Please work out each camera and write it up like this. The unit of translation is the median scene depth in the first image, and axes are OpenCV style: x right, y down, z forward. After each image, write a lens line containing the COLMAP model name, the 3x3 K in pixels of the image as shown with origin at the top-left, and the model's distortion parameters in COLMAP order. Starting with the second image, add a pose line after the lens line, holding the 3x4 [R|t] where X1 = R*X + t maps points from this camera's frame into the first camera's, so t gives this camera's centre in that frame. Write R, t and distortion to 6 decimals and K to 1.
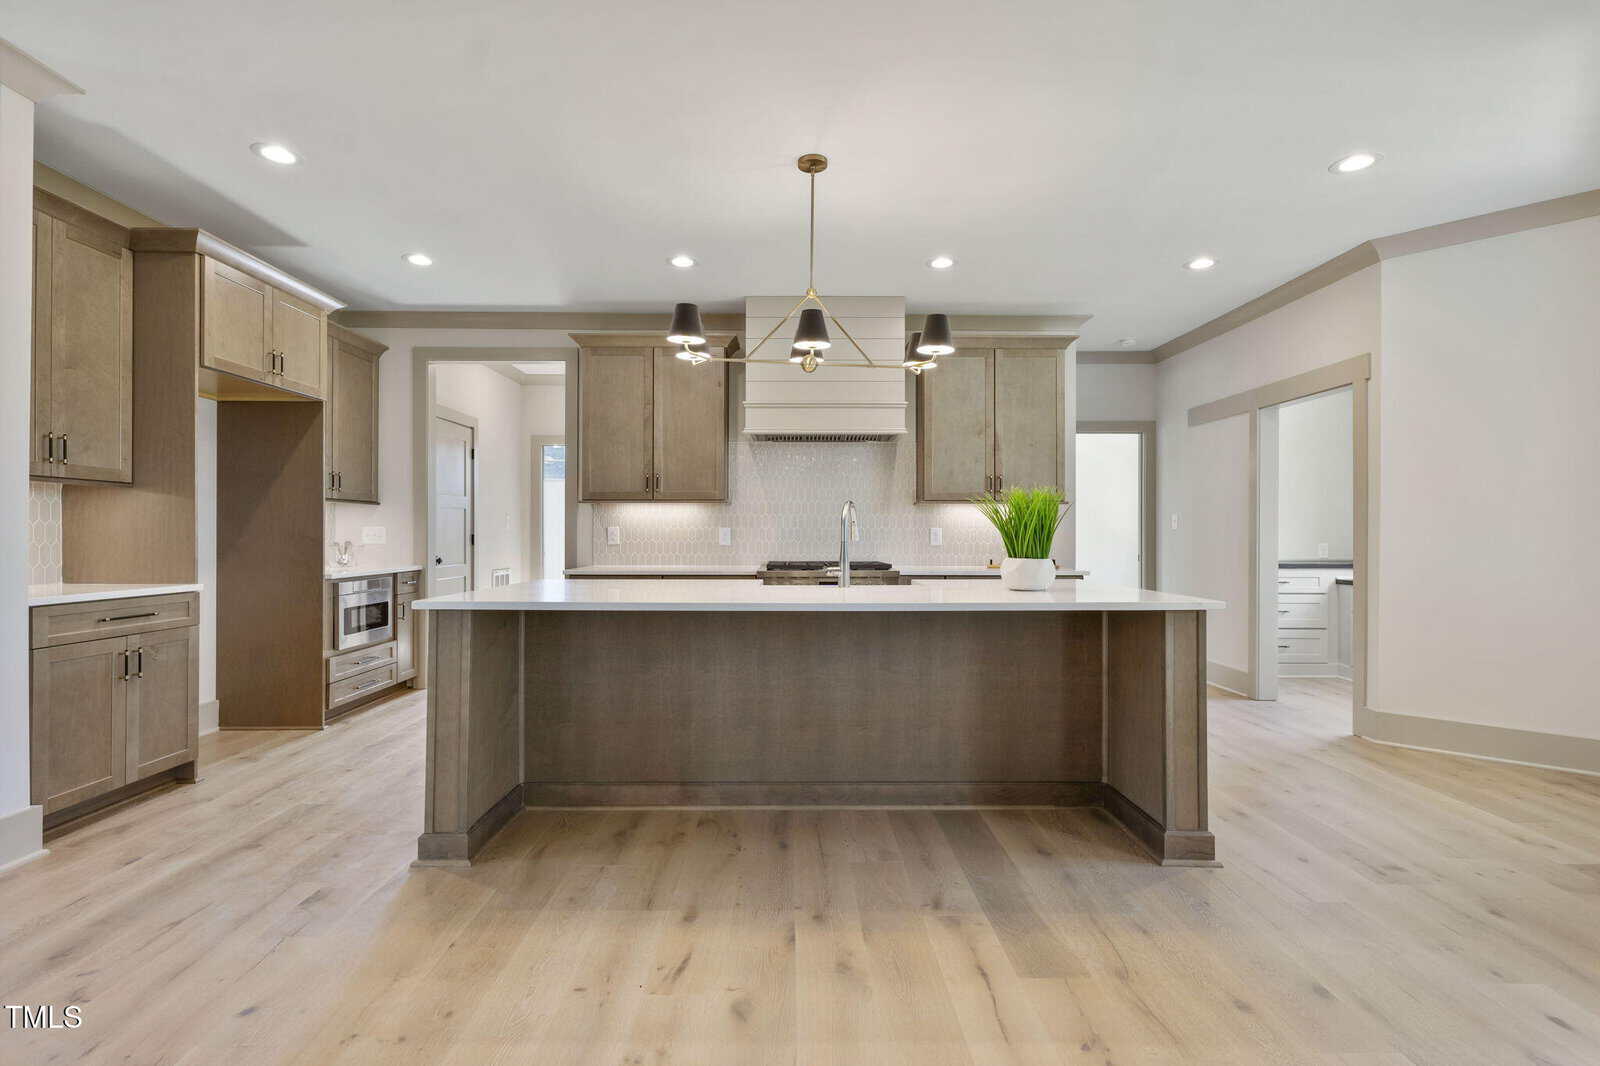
lens RADIAL K [[751.0, 0, 799.8], [0, 751.0, 530.4], [0, 0, 1]] dist [0.001643, 0.000598]
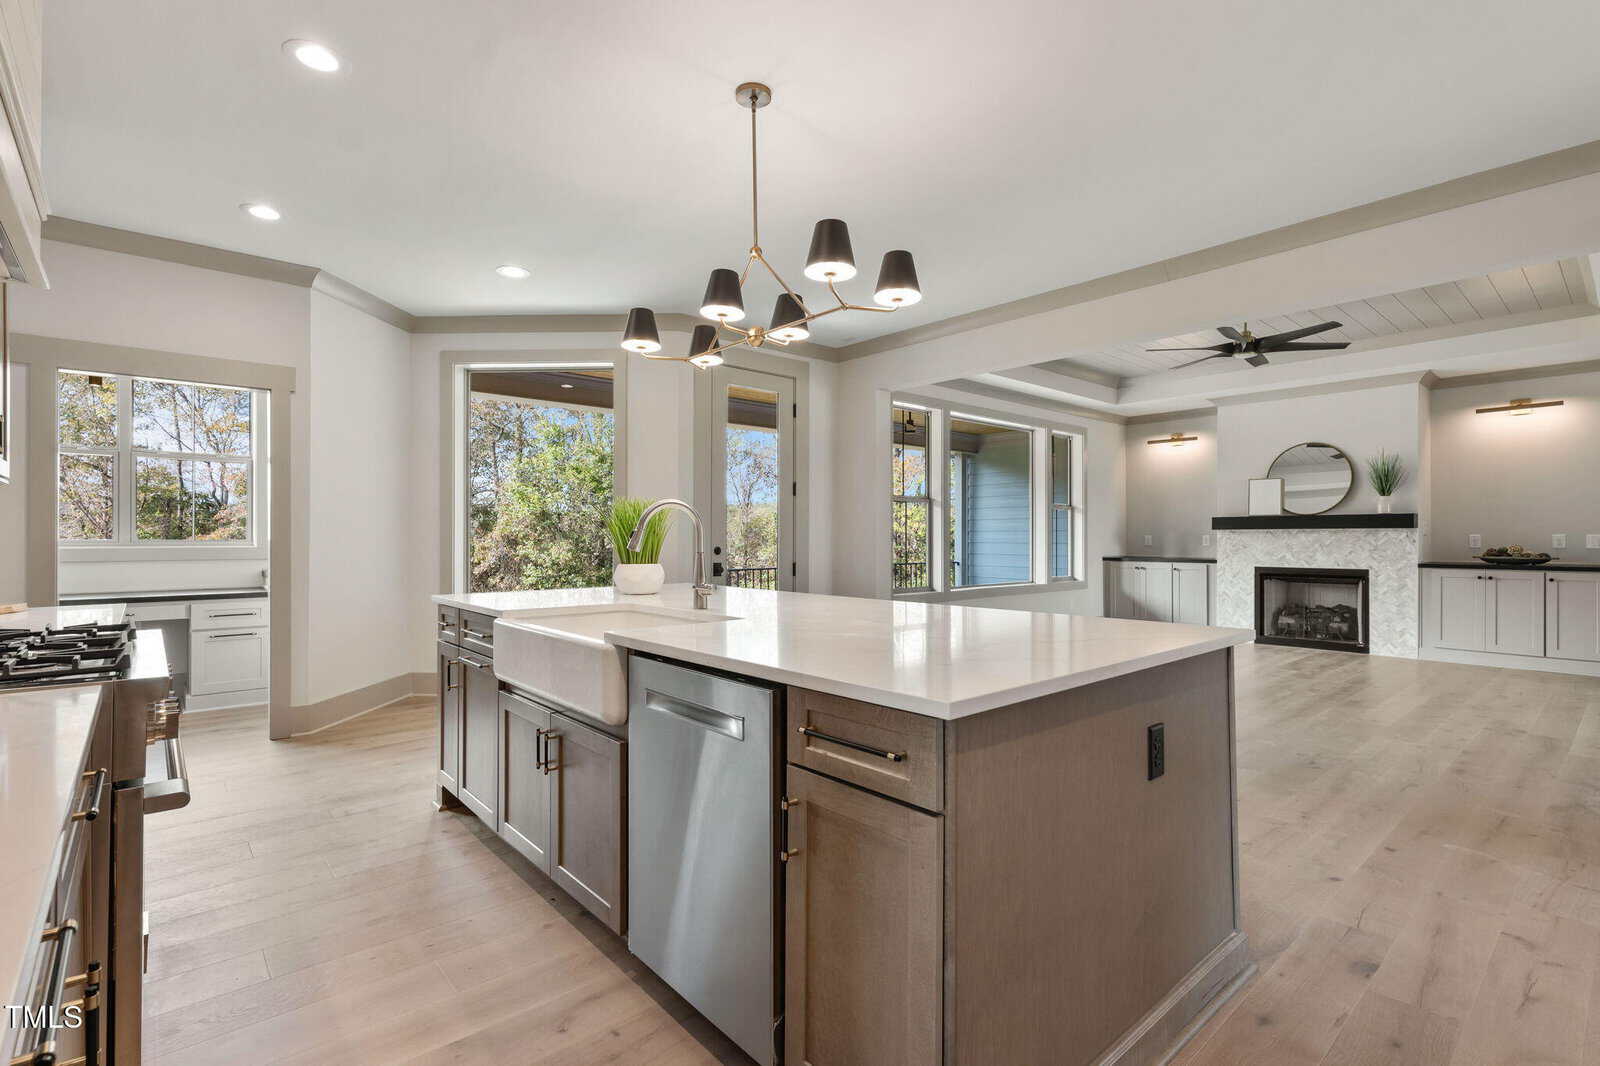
lens RADIAL K [[751.0, 0, 799.8], [0, 751.0, 530.4], [0, 0, 1]] dist [0.001643, 0.000598]
pose [[-0.650353, 0.005021, 0.759616, -0.470994], [-0.003315, 0.999950, -0.009447, -0.002690], [-0.759625, -0.008662, -0.650304, 1.099329]]
